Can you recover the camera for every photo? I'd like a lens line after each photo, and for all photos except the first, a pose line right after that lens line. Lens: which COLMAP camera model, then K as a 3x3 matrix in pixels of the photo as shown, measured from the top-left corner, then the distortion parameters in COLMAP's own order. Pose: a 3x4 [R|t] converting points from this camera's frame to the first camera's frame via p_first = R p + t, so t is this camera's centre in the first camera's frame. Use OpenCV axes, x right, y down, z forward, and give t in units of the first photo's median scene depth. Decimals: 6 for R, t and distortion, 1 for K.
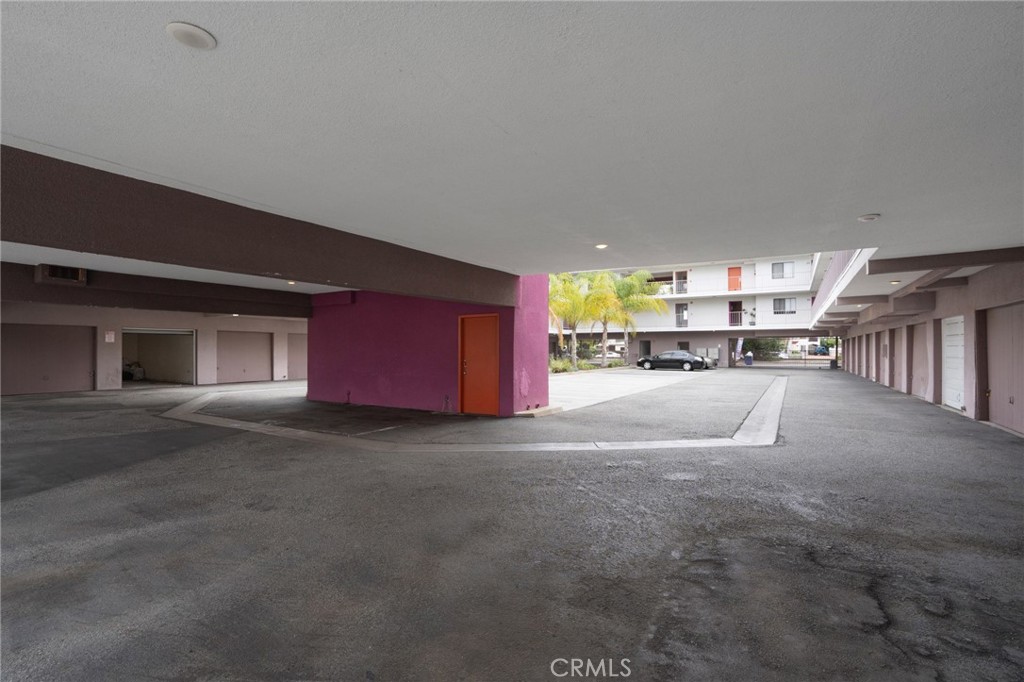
lens RADIAL K [[491.1, 0, 512.8], [0, 491.1, 342.8], [0, 0, 1]] dist [-0.013667, 0.000230]
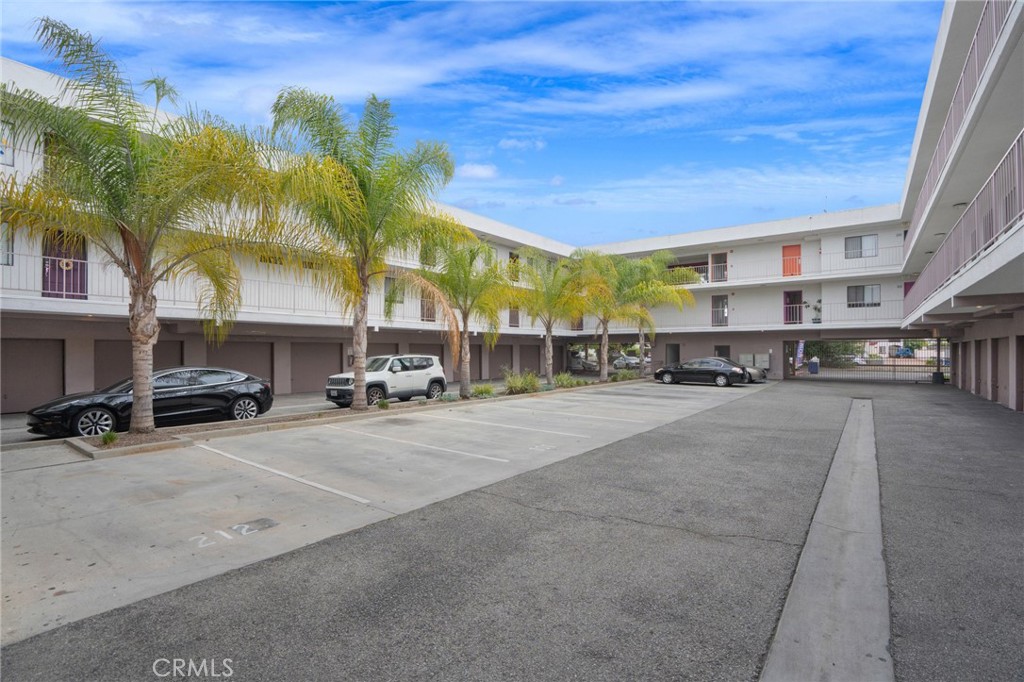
lens RADIAL K [[491.1, 0, 518.1], [0, 491.1, 347.6], [0, 0, 1]] dist [-0.013667, 0.000230]
pose [[0.994786, -0.003072, -0.101935, 0.117174], [0.003828, 0.999967, 0.007227, -0.006059], [0.101909, -0.007580, 0.994765, 0.222440]]
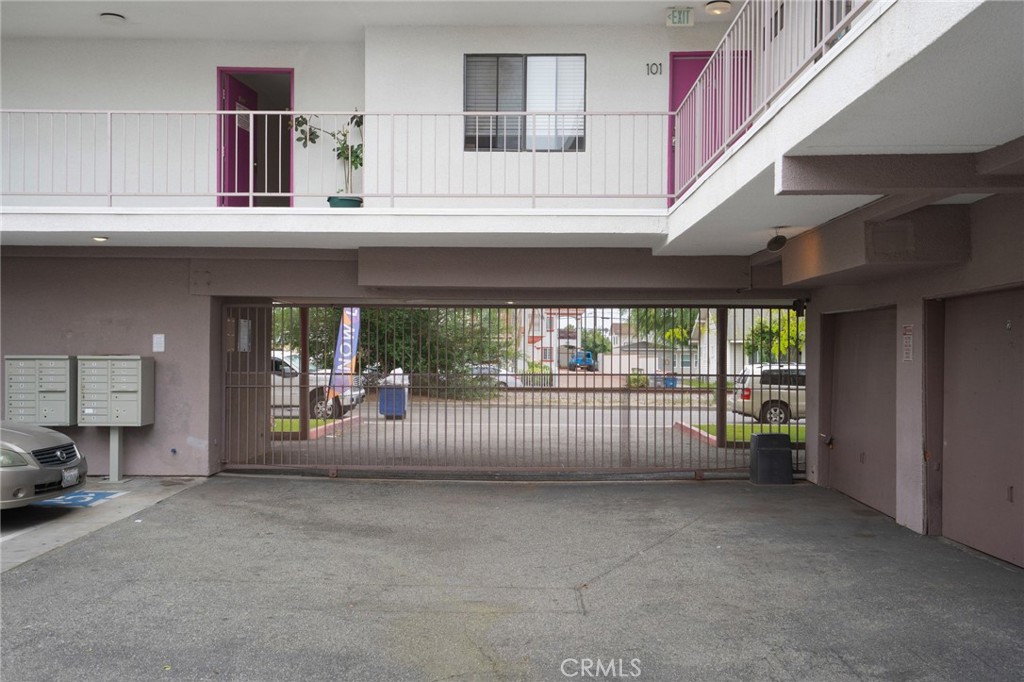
lens RADIAL K [[1027.9, 0, 512.4], [0, 1027.9, 343.4], [0, 0, 1]] dist [0.002621, 0.000000]
pose [[0.872497, 0.012785, 0.488452, 0.370687], [-0.015008, 0.999887, 0.000637, 0.004681], [-0.488388, -0.007887, 0.872591, 0.674004]]
